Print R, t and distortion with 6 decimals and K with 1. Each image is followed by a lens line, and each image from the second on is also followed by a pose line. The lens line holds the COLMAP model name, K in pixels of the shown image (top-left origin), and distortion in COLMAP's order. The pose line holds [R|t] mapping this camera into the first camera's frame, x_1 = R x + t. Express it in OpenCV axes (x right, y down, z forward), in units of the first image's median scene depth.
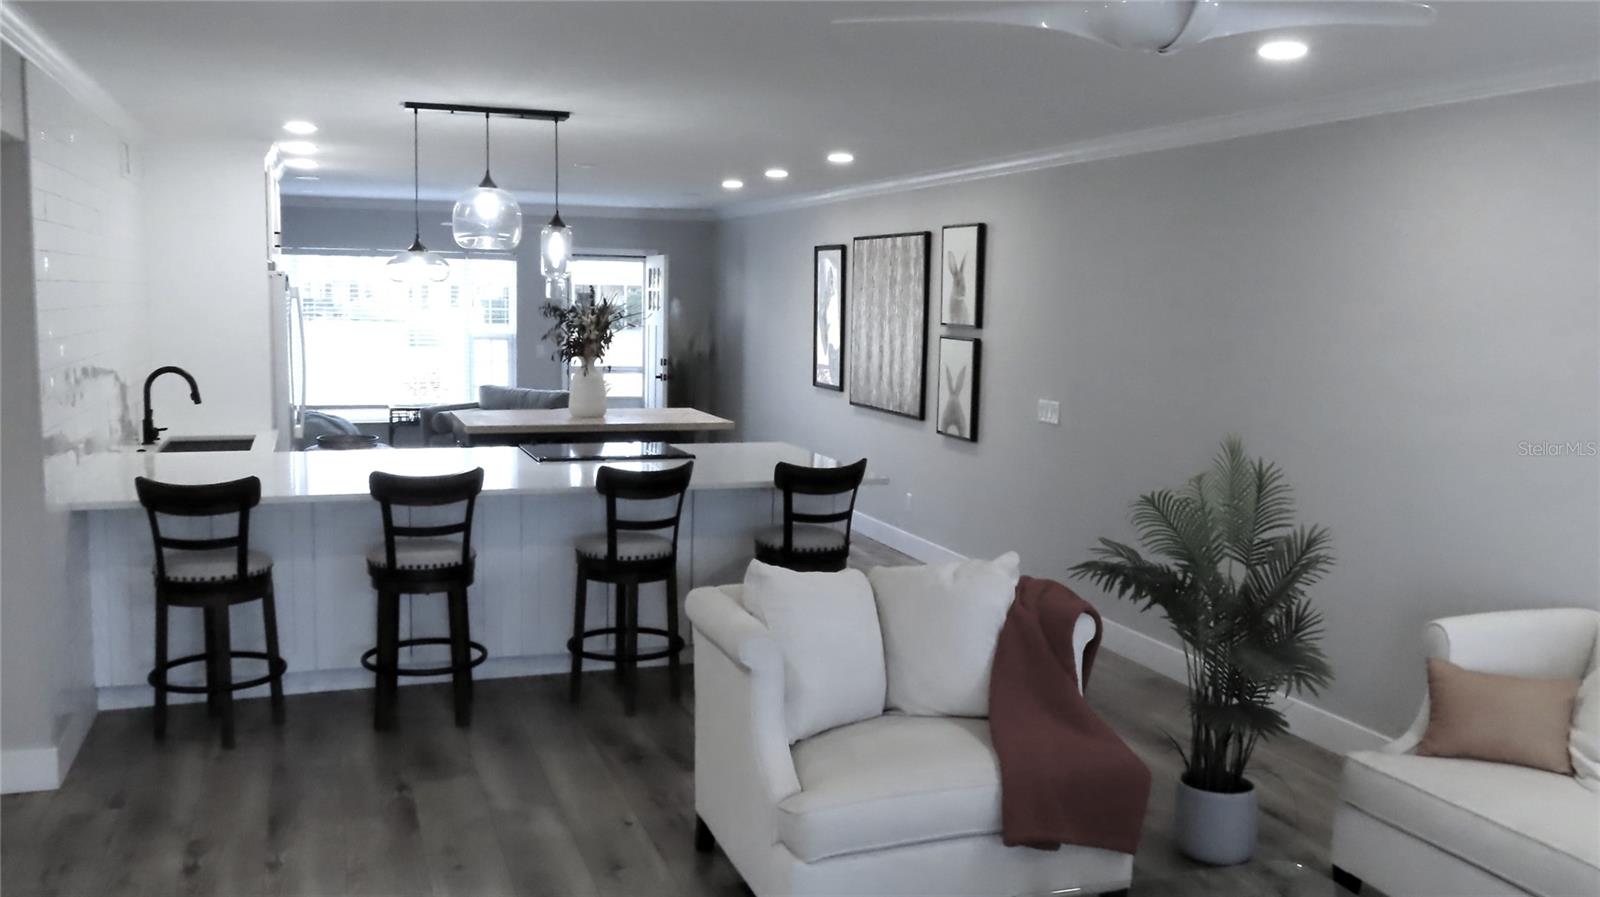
lens RADIAL K [[1295.8, 0, 800.0], [0, 1295.8, 448.5], [0, 0, 1]] dist [0.003304, 0.002199]
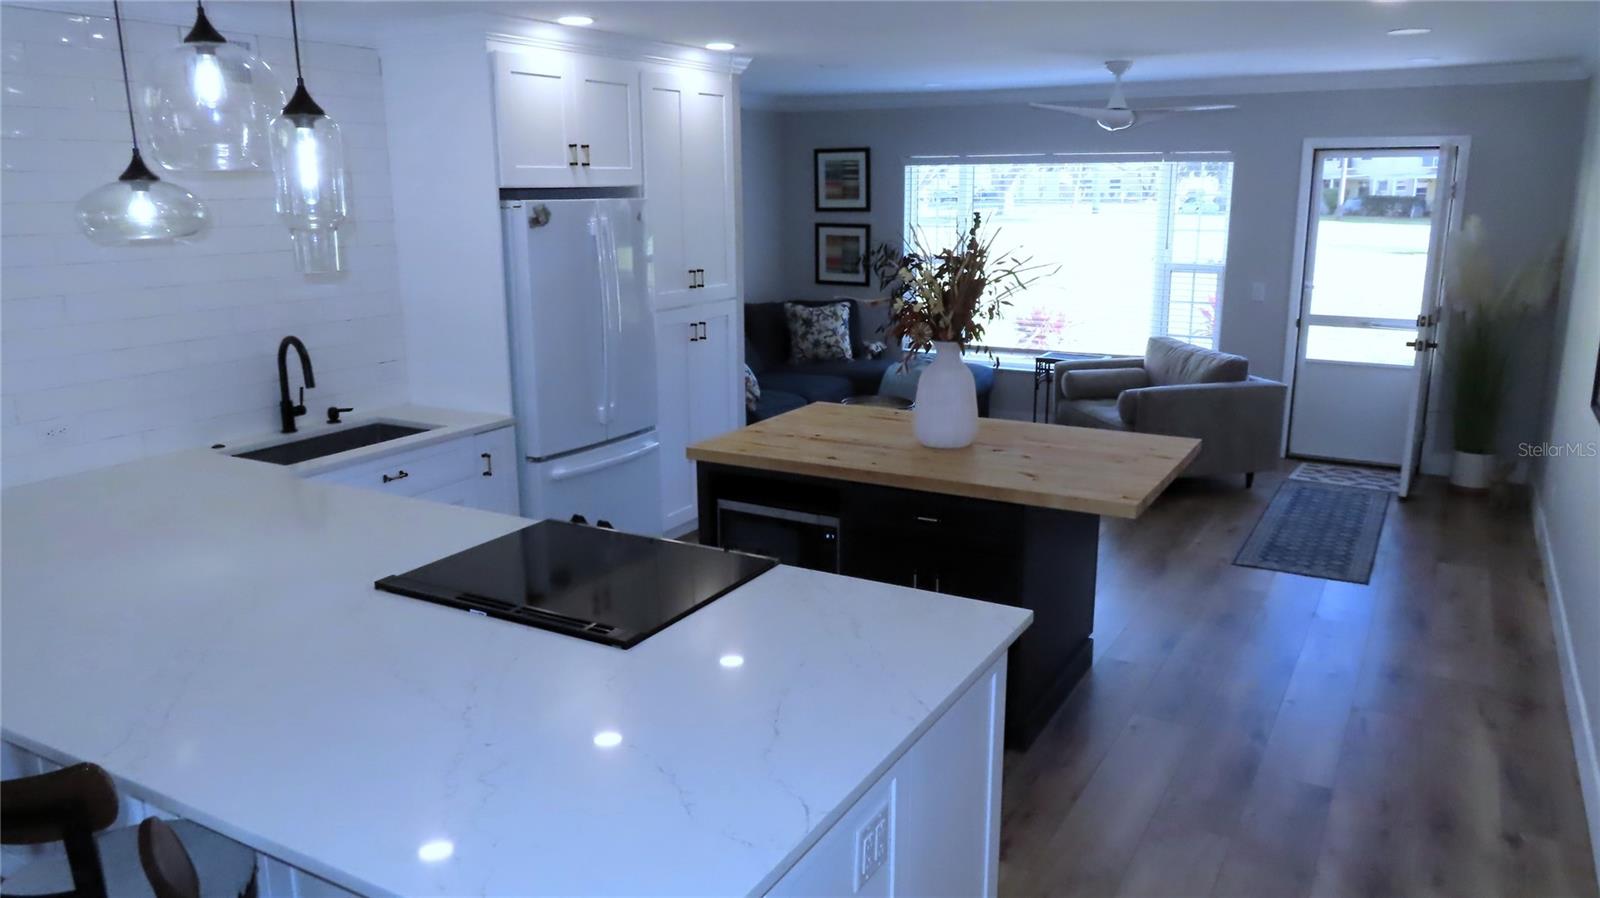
lens RADIAL K [[1164.3, 0, 808.5], [0, 1164.3, 444.4], [0, 0, 1]] dist [0.000843, 0.003372]
pose [[0.654007, 0.143339, -0.742784, 0.229883], [-0.072439, 0.989239, 0.127118, -0.107443], [0.753012, -0.029329, 0.657353, 0.760917]]
